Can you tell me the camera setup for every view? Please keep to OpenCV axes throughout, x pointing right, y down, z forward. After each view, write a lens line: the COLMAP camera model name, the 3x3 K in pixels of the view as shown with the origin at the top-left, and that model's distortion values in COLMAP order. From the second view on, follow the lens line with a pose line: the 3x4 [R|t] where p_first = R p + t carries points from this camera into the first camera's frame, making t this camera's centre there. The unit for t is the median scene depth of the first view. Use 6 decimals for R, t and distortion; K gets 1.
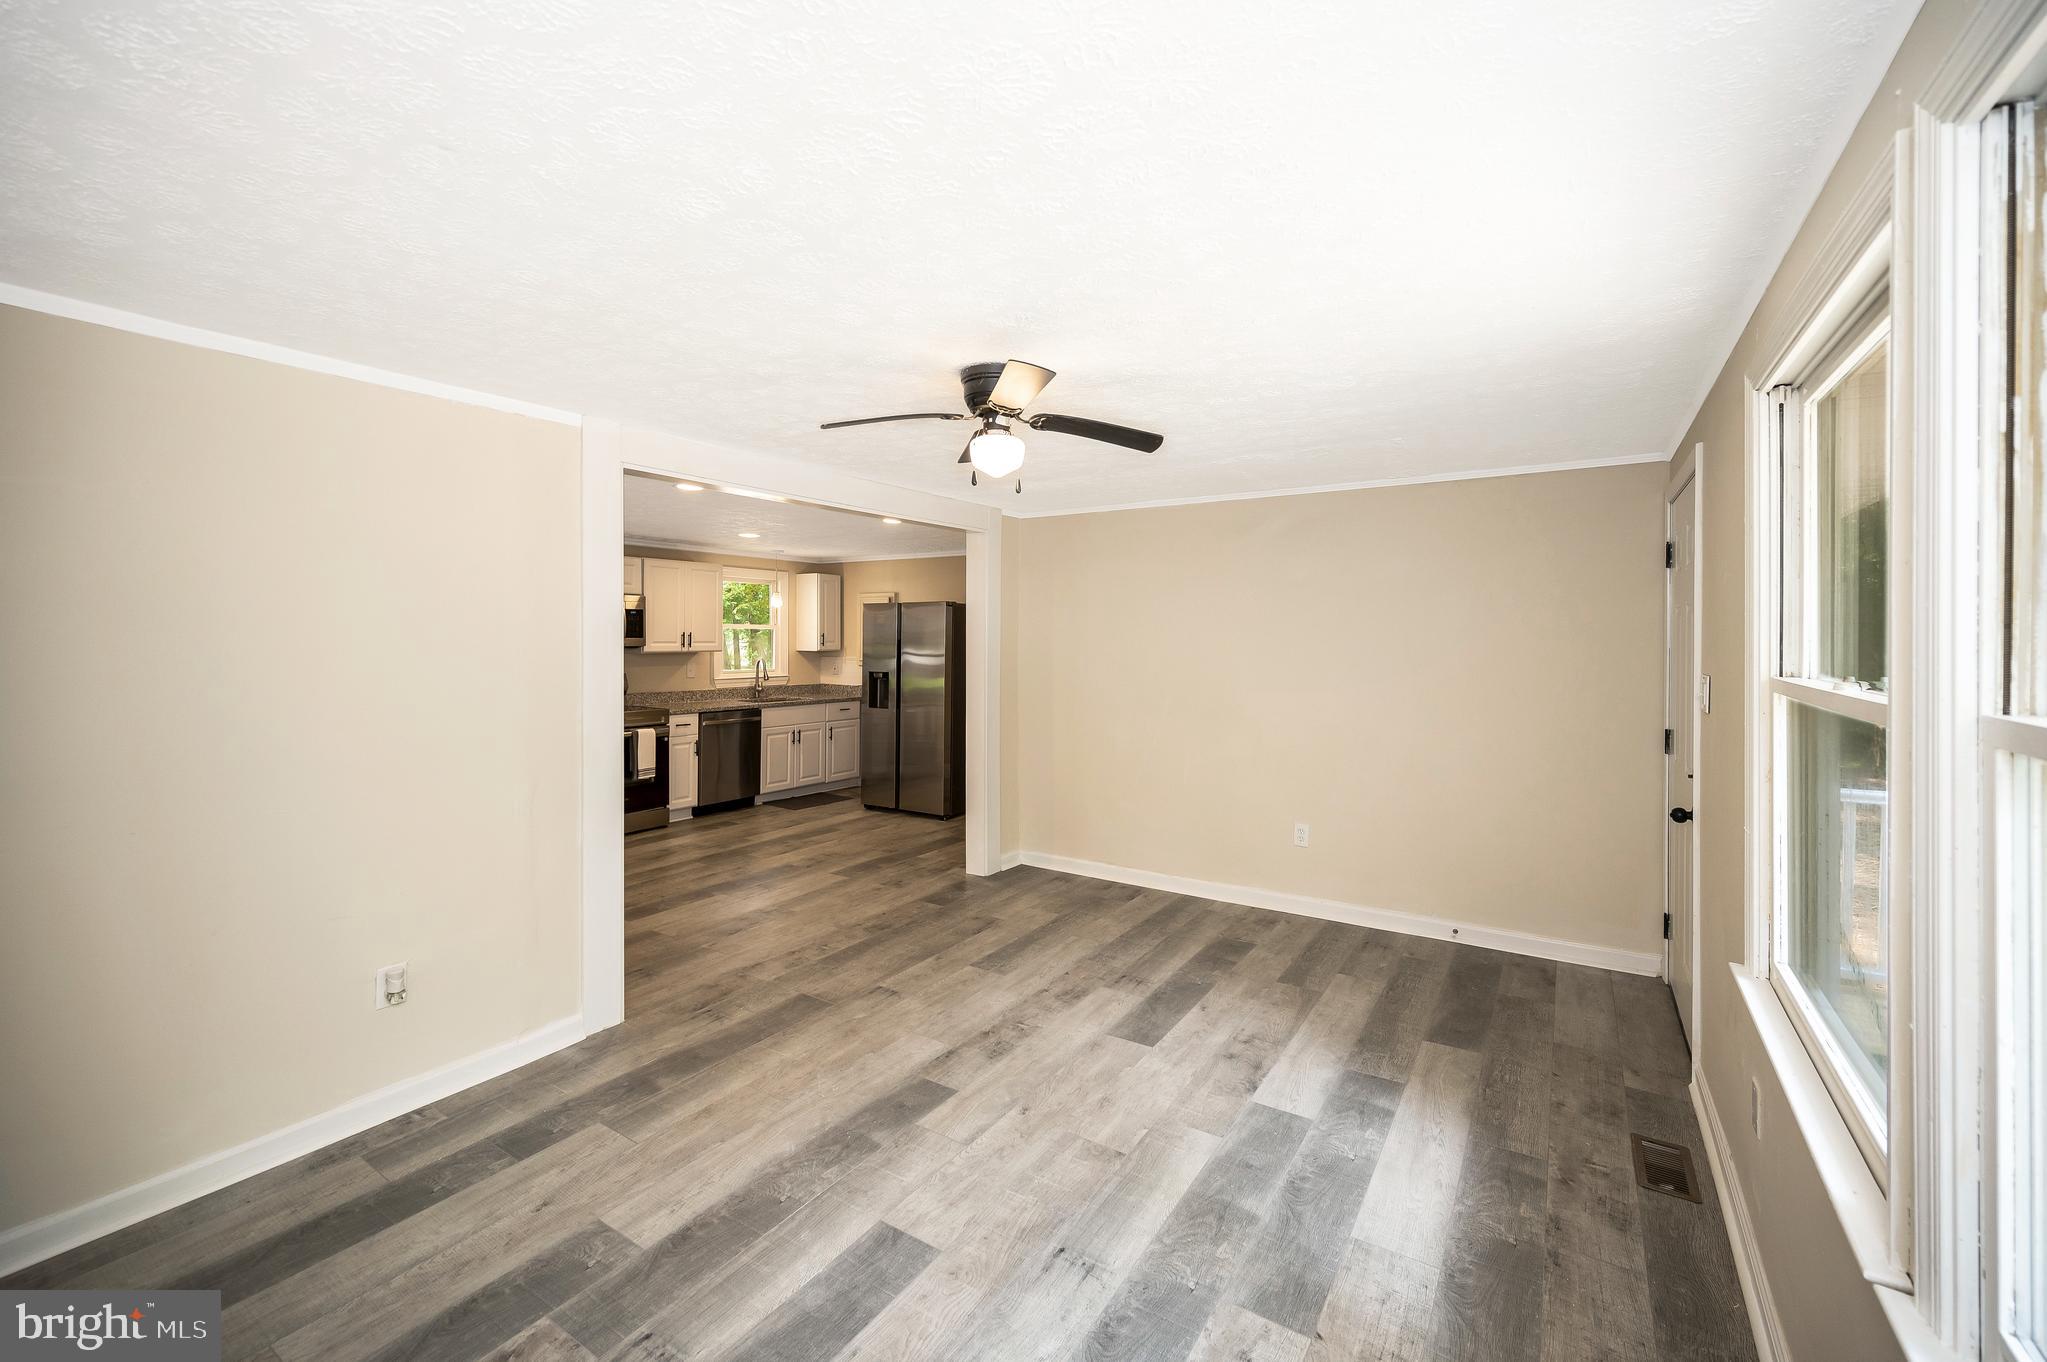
lens RADIAL K [[840.5, 0, 1044.6], [0, 840.5, 642.0], [0, 0, 1]] dist [-0.000827, 0.000805]
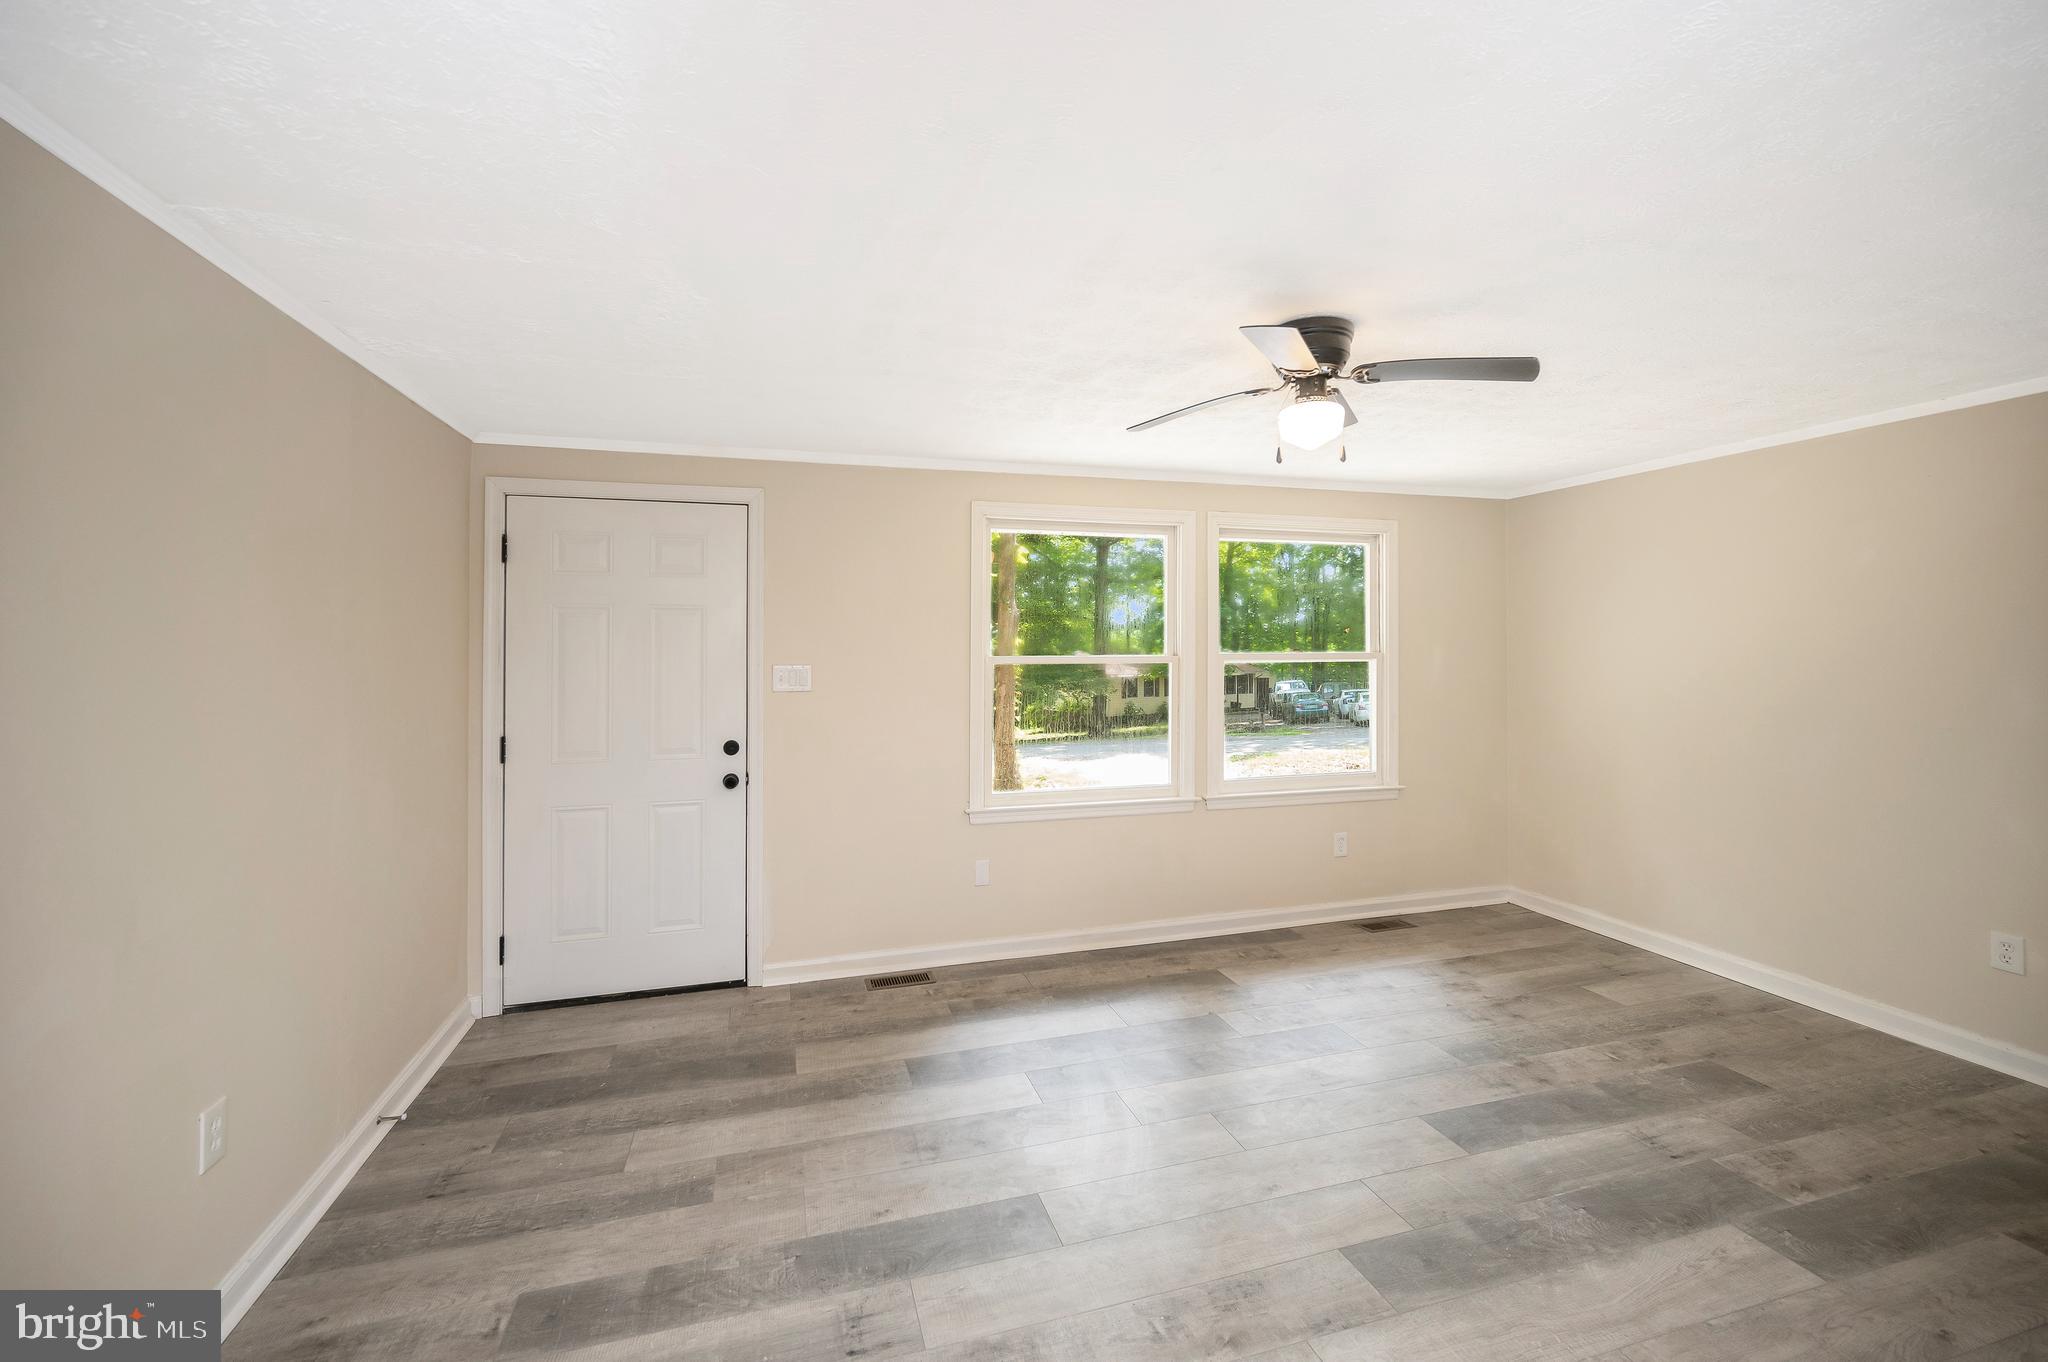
lens RADIAL K [[840.9, 0, 1019.8], [0, 840.9, 656.8], [0, 0, 1]] dist [-0.000827, 0.000805]
pose [[-0.746859, -0.005382, 0.664960, -0.301597], [0.008059, 0.999821, 0.017143, 0.008881], [-0.664933, 0.018162, -0.746682, 1.376406]]
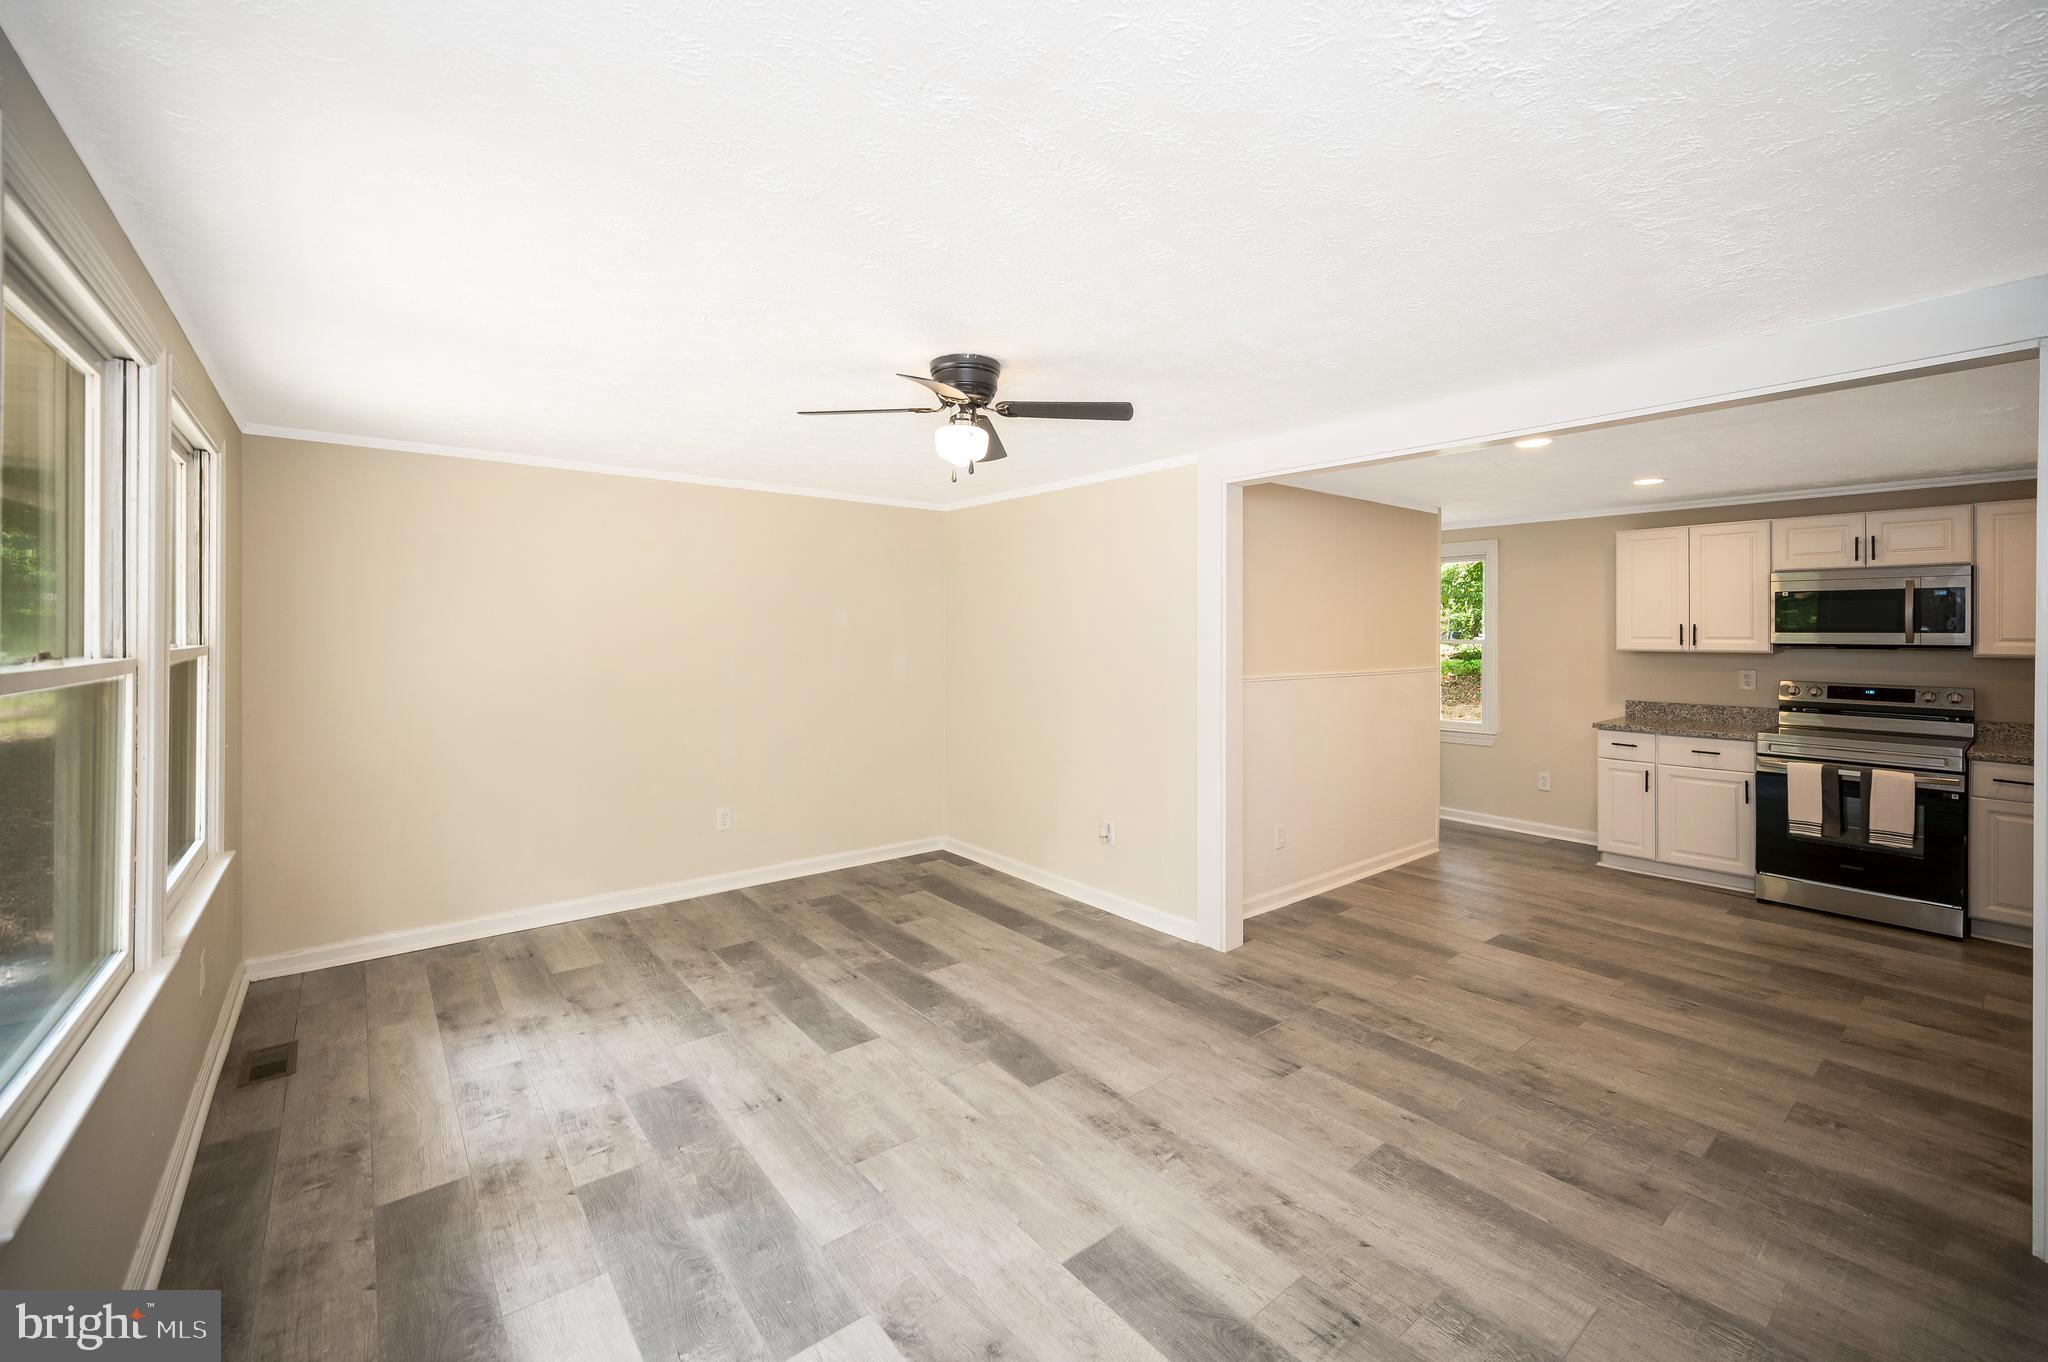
lens RADIAL K [[840.9, 0, 1026.4], [0, 840.9, 608.3], [0, 0, 1]] dist [-0.000827, 0.000805]
pose [[-0.328056, -0.029411, -0.944200, 0.670740], [-0.011004, 0.999566, -0.027312, 0.004959], [0.944594, 0.001430, -0.328237, 1.056441]]
